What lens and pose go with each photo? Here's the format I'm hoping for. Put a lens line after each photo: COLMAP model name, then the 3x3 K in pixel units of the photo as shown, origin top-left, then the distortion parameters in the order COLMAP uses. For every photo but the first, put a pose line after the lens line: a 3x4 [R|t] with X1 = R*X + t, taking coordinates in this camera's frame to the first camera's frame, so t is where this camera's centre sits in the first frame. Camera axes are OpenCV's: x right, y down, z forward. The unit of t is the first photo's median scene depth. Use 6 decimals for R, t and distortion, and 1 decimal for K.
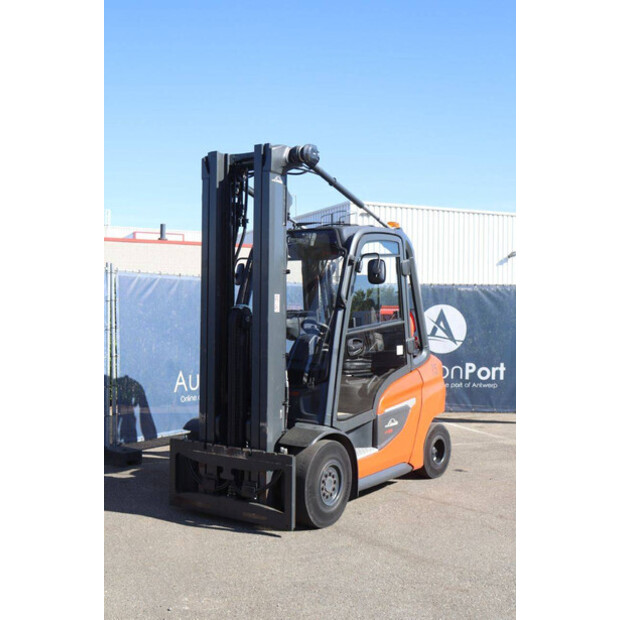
lens RADIAL K [[759.2, 0, 292.4], [0, 759.2, 311.1], [0, 0, 1]] dist [0.075555, 0.005910]
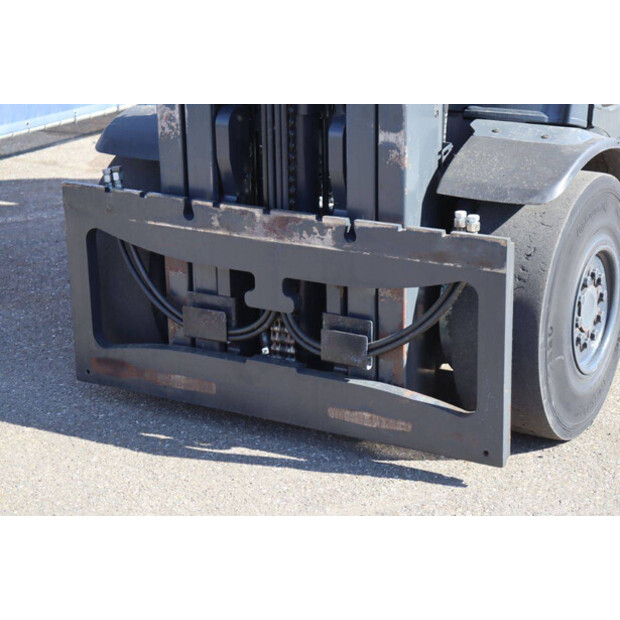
lens RADIAL K [[1511.4, 0, 310.0], [0, 1511.4, 310.0], [0, 0, 1]] dist [0.412585, -0.061678]
pose [[0.994969, -0.054637, 0.083968, -0.121993], [0.026159, 0.950798, 0.308707, 0.026173], [-0.096704, -0.304957, 0.947444, 0.401147]]
